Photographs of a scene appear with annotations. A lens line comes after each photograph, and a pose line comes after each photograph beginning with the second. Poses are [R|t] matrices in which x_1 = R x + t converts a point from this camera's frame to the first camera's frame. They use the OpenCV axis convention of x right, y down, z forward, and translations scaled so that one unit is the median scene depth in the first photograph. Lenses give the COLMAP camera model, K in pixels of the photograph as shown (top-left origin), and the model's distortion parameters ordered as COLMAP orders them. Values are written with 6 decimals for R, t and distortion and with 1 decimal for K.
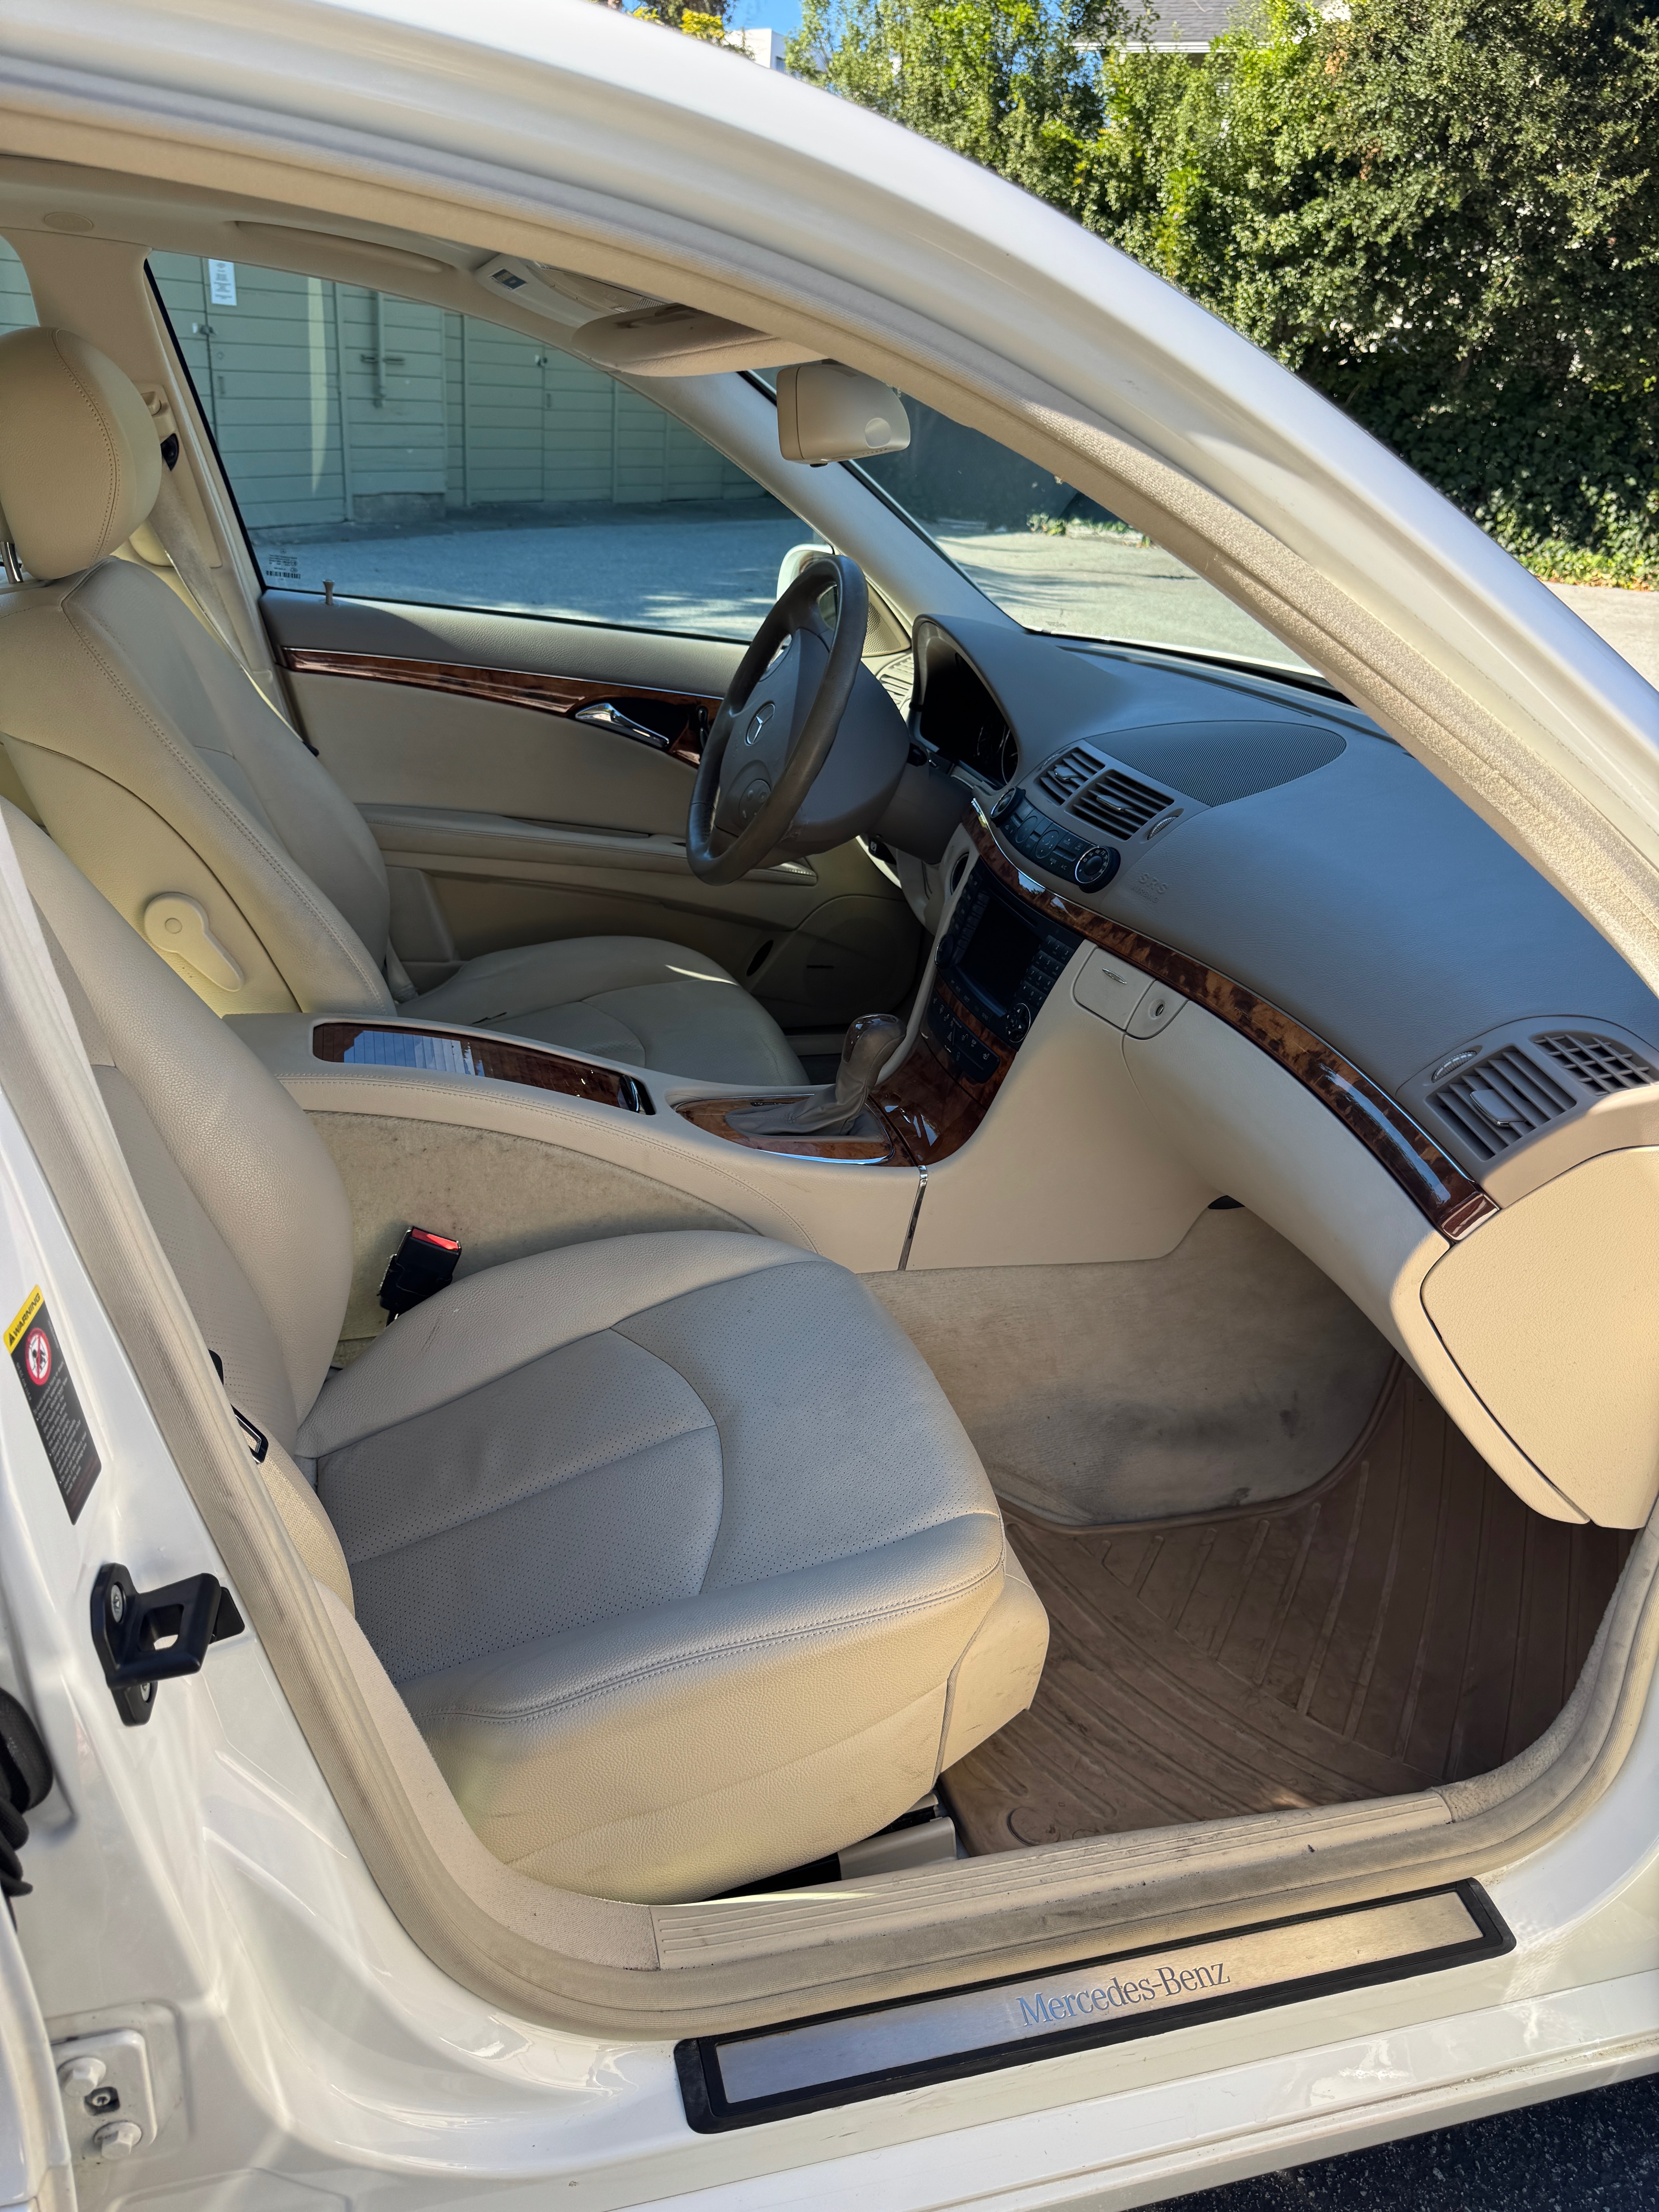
lens RADIAL K [[1592.4, 0, 832.5], [0, 1592.4, 1112.5], [0, 0, 1]] dist [0.000838, -0.006429]
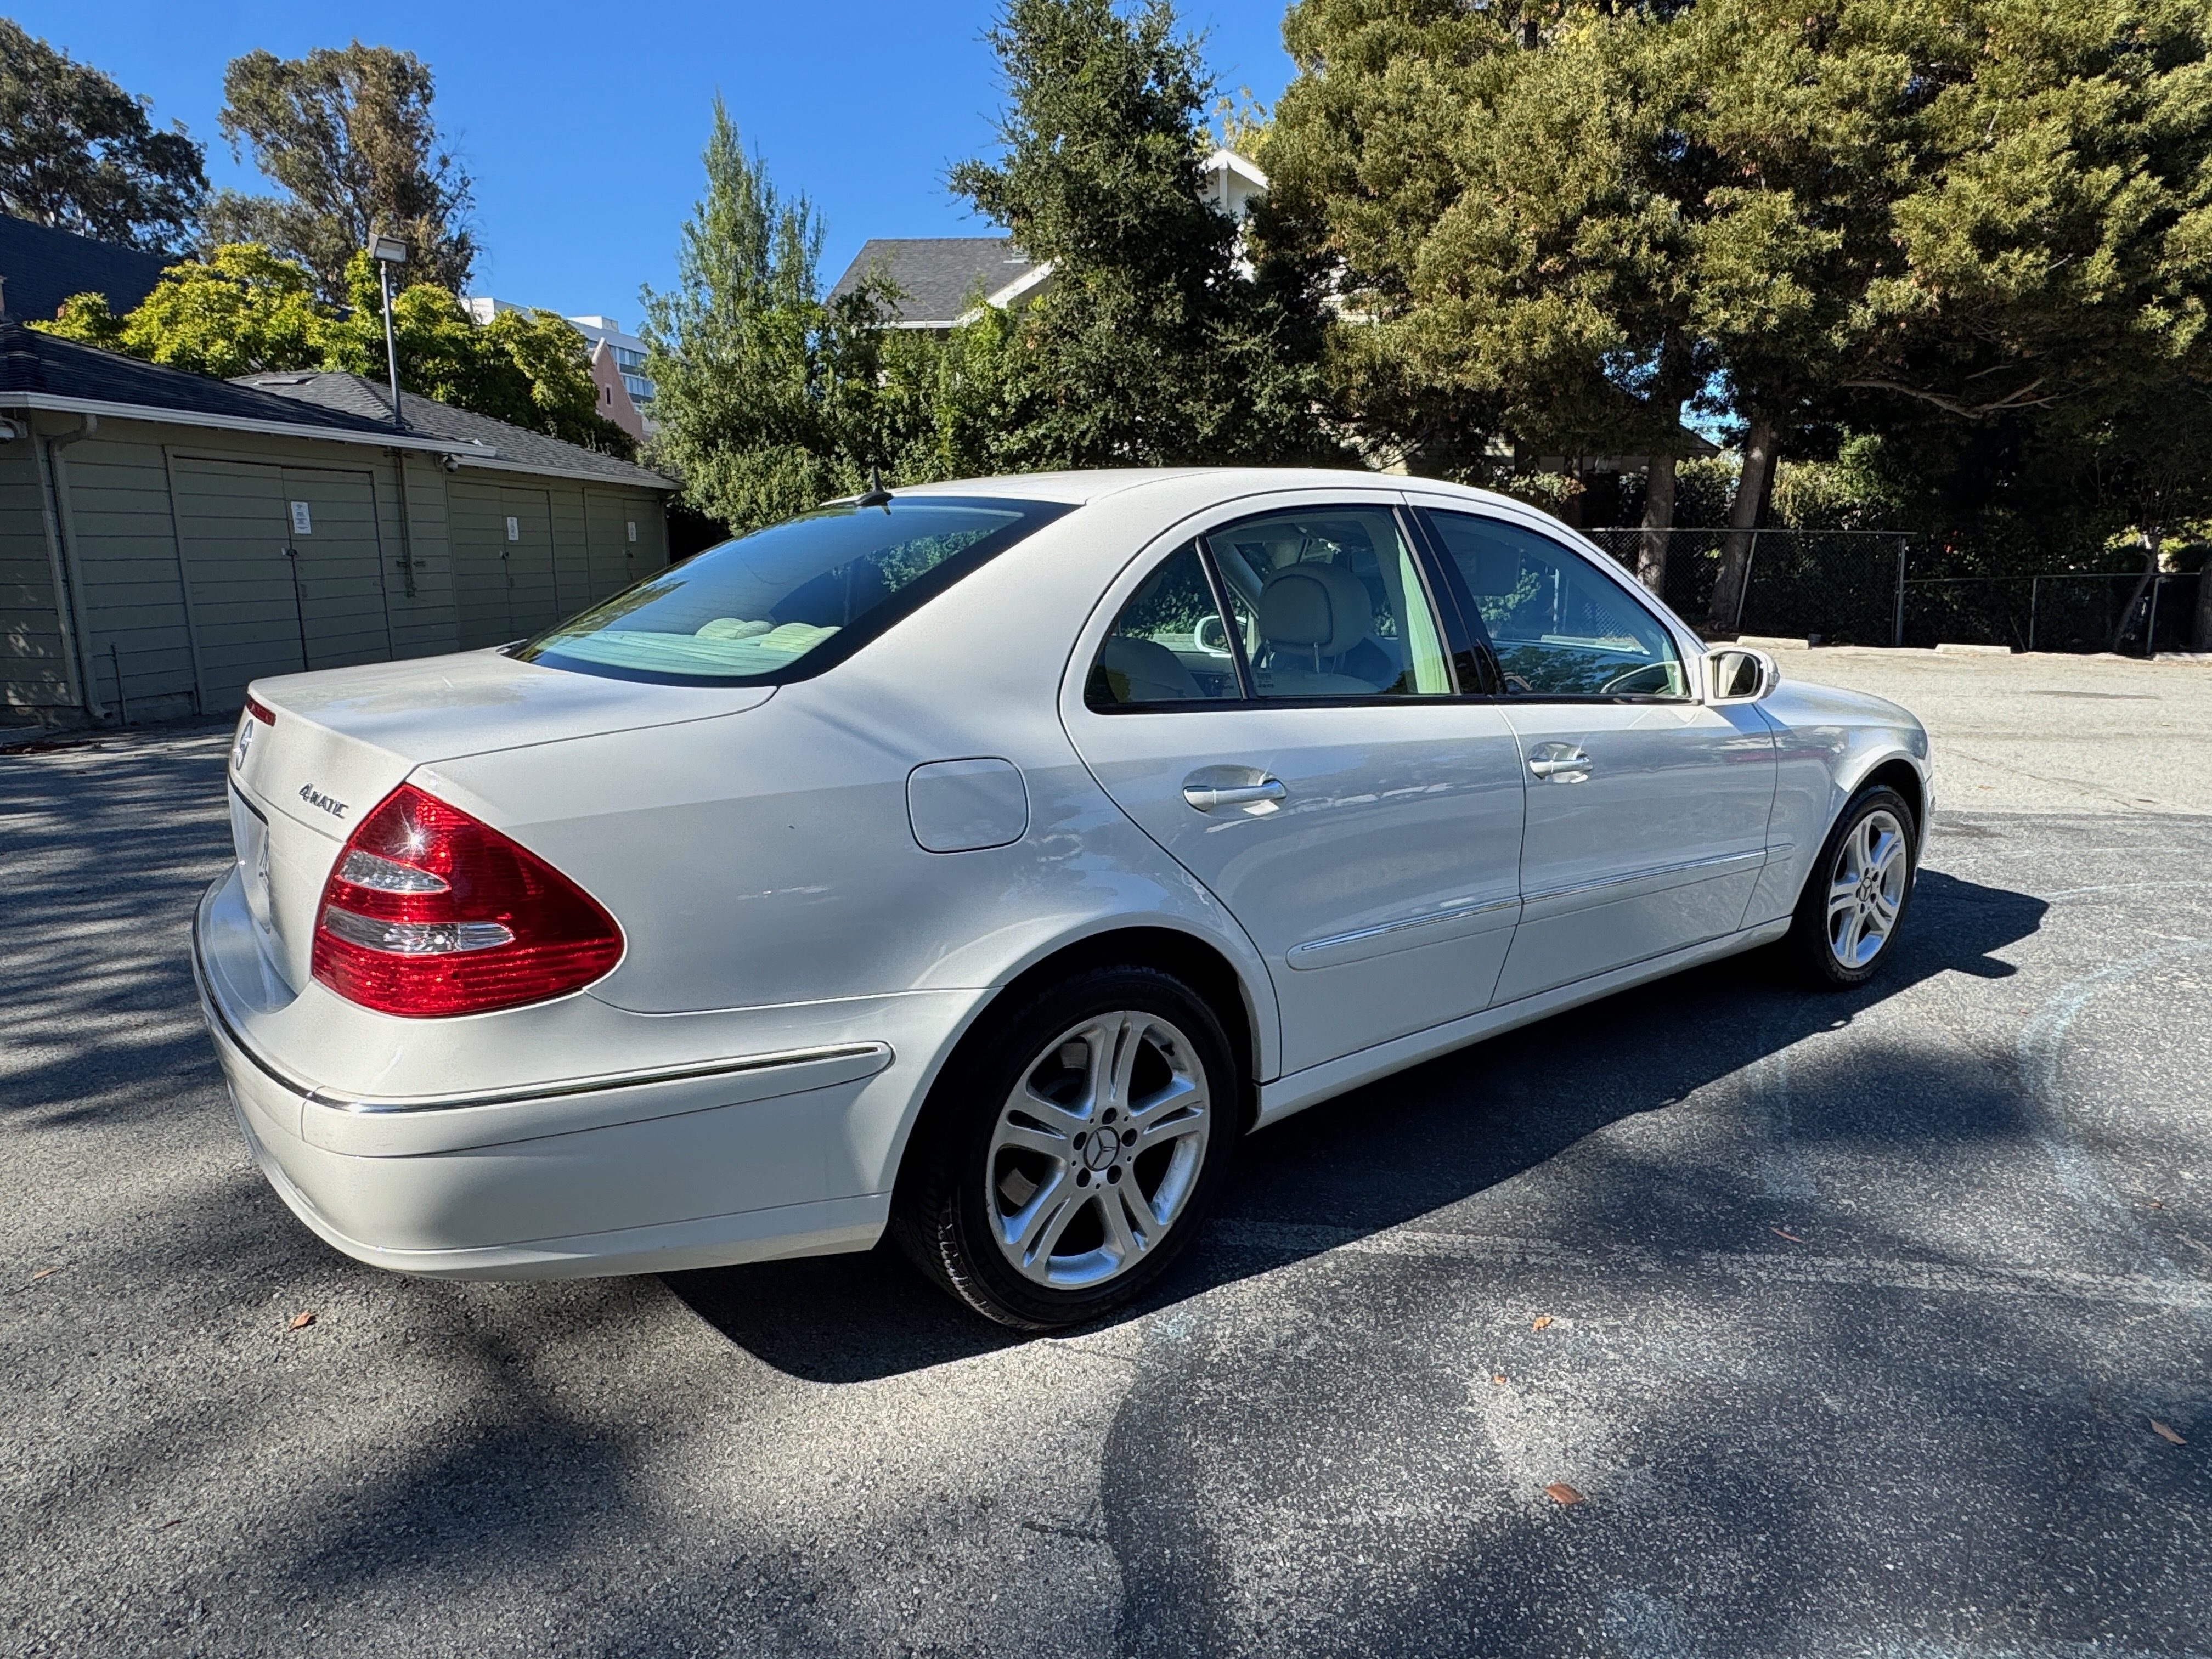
lens RADIAL K [[1306.4, 0, 1103.3], [0, 1306.4, 838.9], [0, 0, 1]] dist [0.000513, -0.001116]
pose [[0.924566, -0.151671, 0.349533, -0.139989], [0.218565, 0.962538, -0.160468, 0.037614], [-0.312100, 0.224758, 0.923080, -0.105169]]
